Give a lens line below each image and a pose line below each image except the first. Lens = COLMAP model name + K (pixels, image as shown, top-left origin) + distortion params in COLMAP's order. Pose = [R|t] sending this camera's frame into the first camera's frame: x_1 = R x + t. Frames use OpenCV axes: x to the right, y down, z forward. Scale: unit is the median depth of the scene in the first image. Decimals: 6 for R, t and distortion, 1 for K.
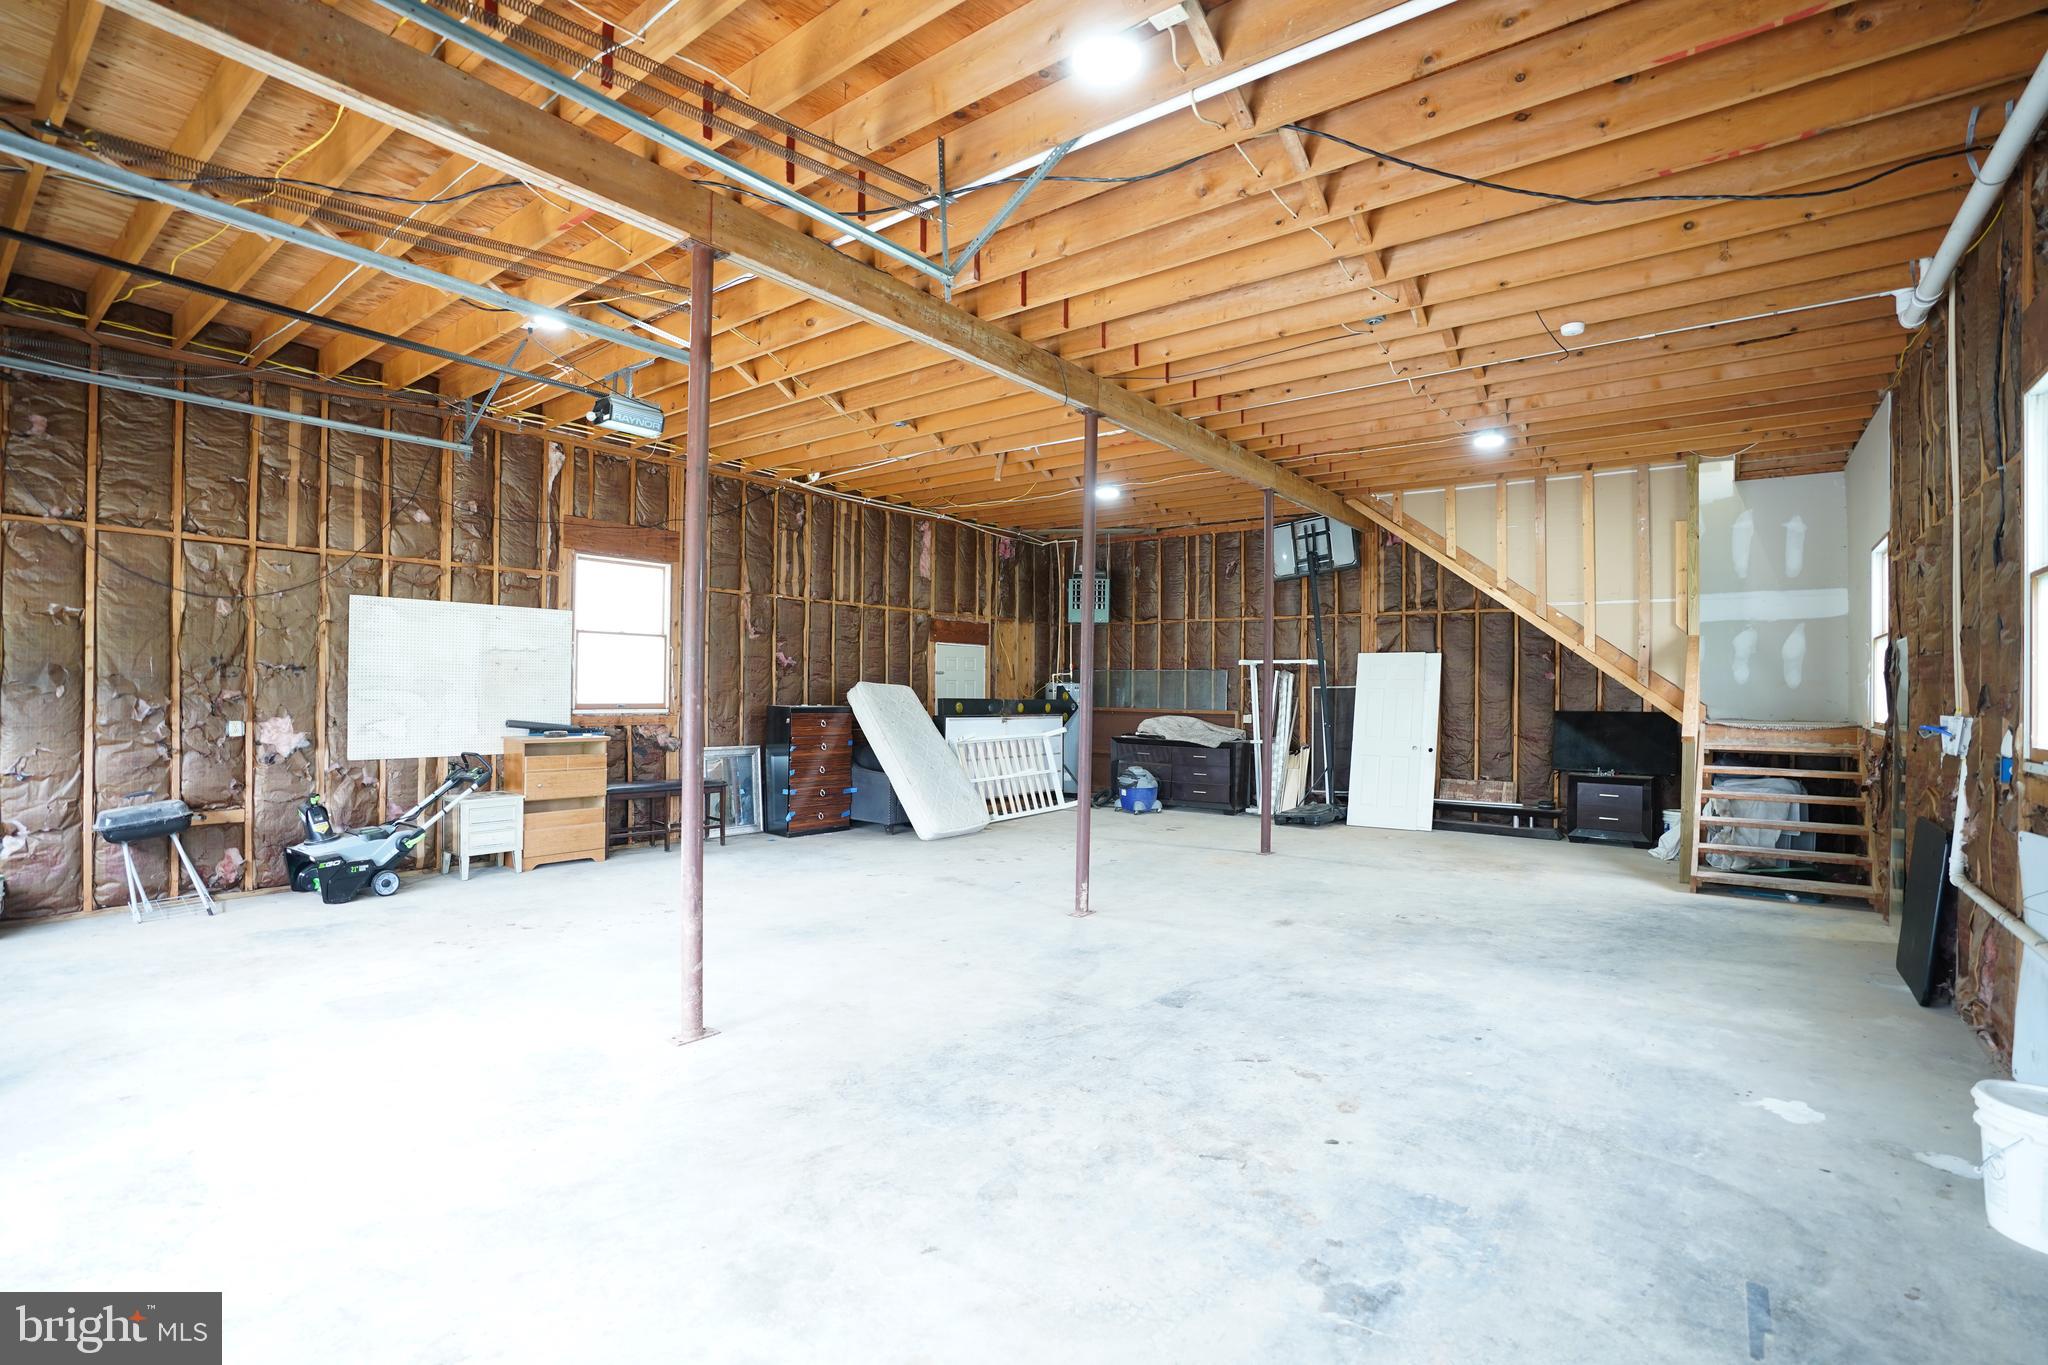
lens RADIAL K [[940.9, 0, 1018.5], [0, 940.9, 678.5], [0, 0, 1]] dist [-0.072674, 0.029151]
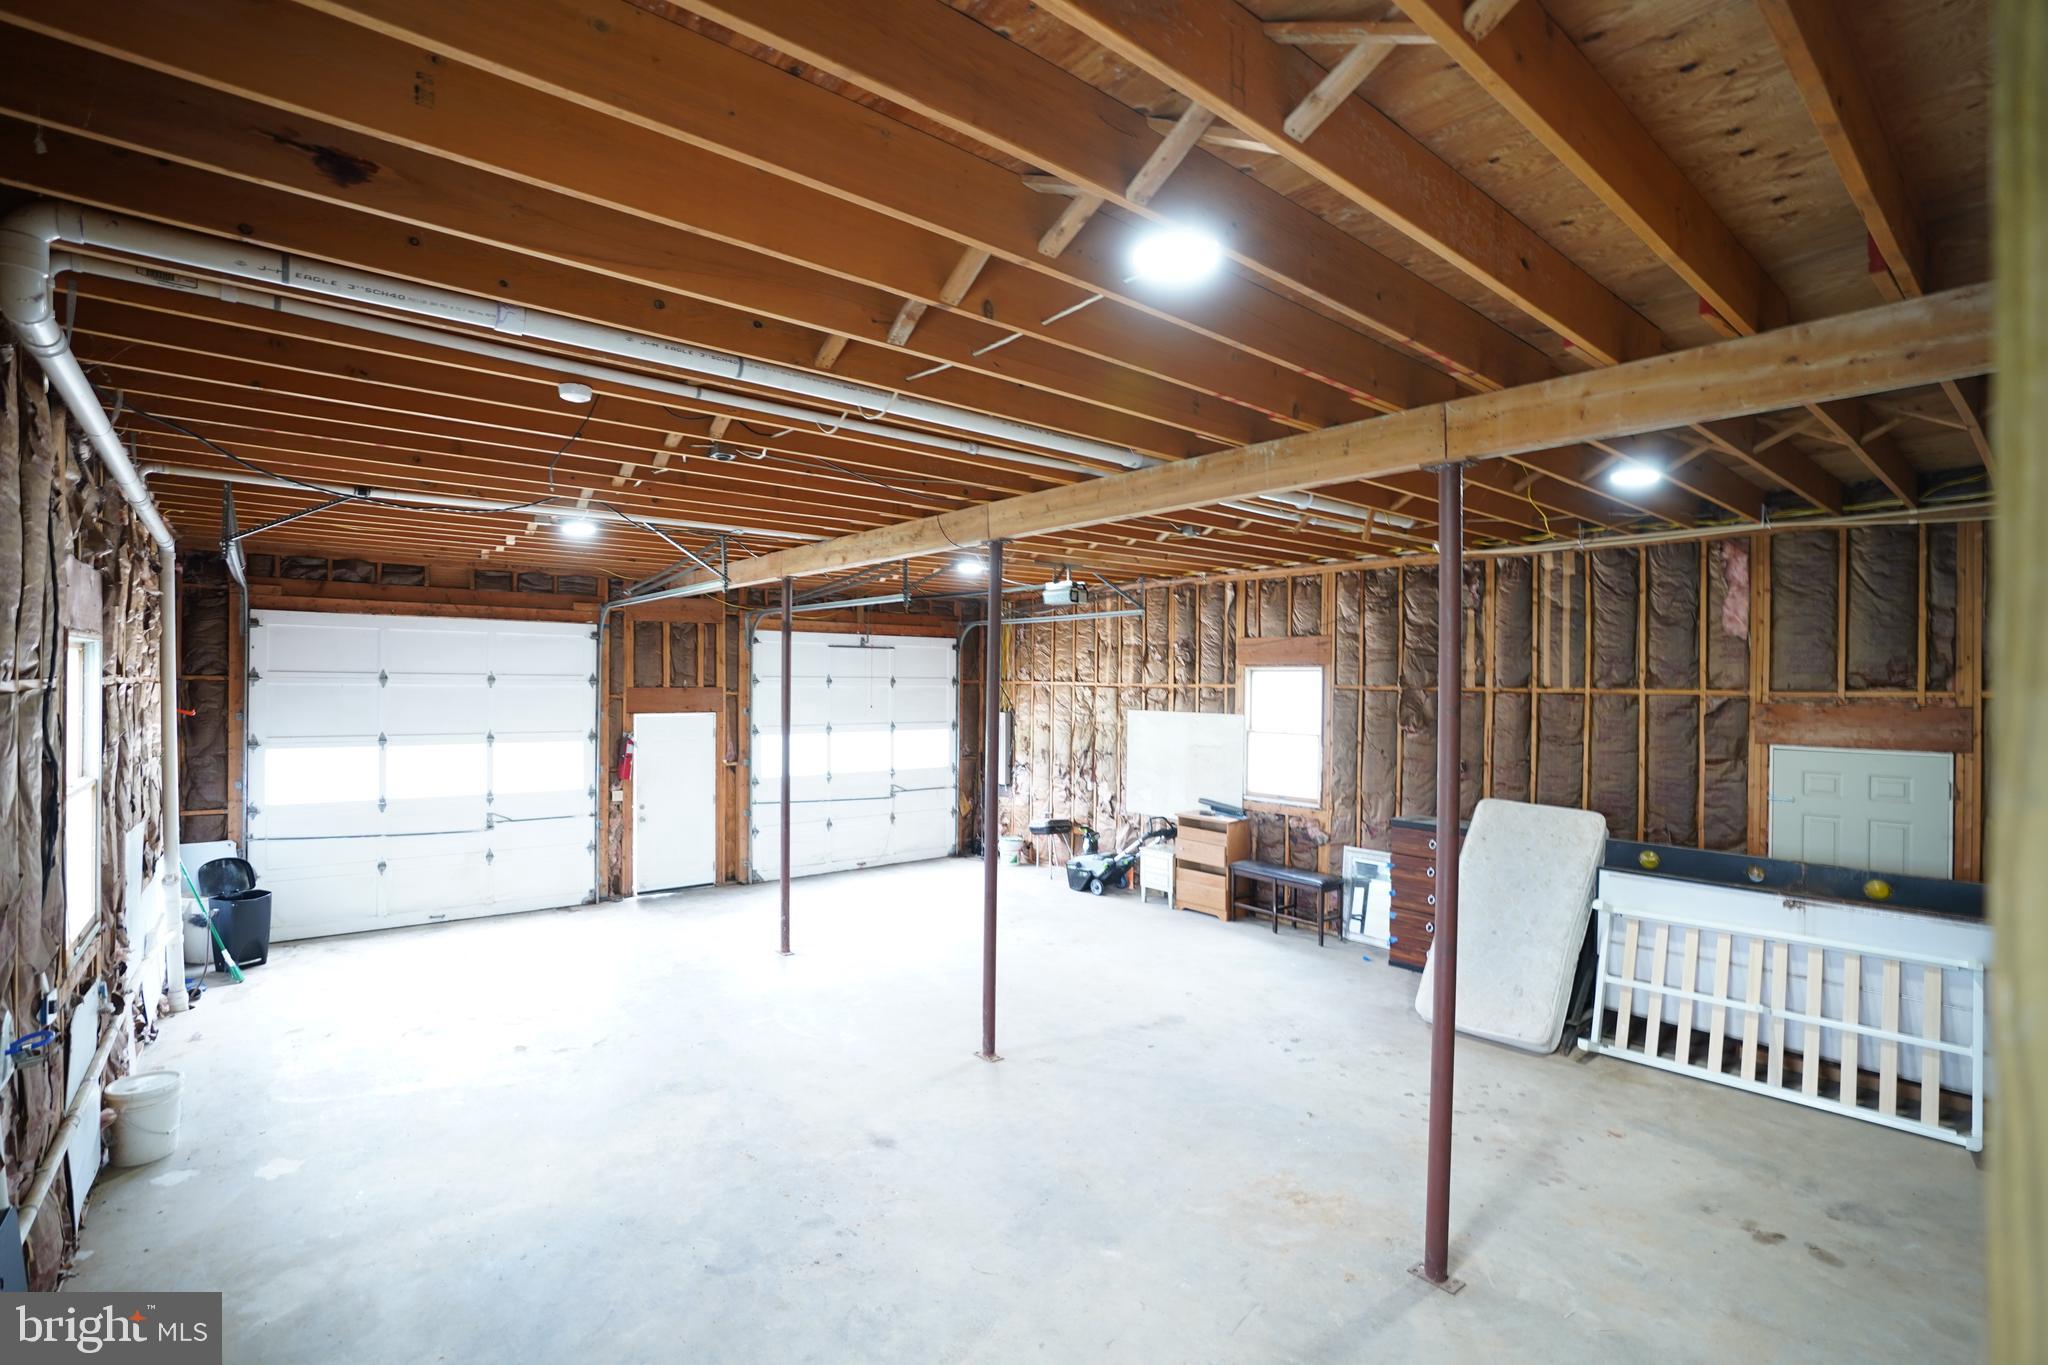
lens RADIAL K [[940.9, 0, 1018.5], [0, 940.9, 678.5], [0, 0, 1]] dist [-0.072674, 0.029151]
pose [[-0.217395, -0.015234, -0.975965, 0.812480], [-0.000206, 0.999879, -0.015561, -0.104023], [0.976084, -0.003182, -0.217372, 0.993989]]
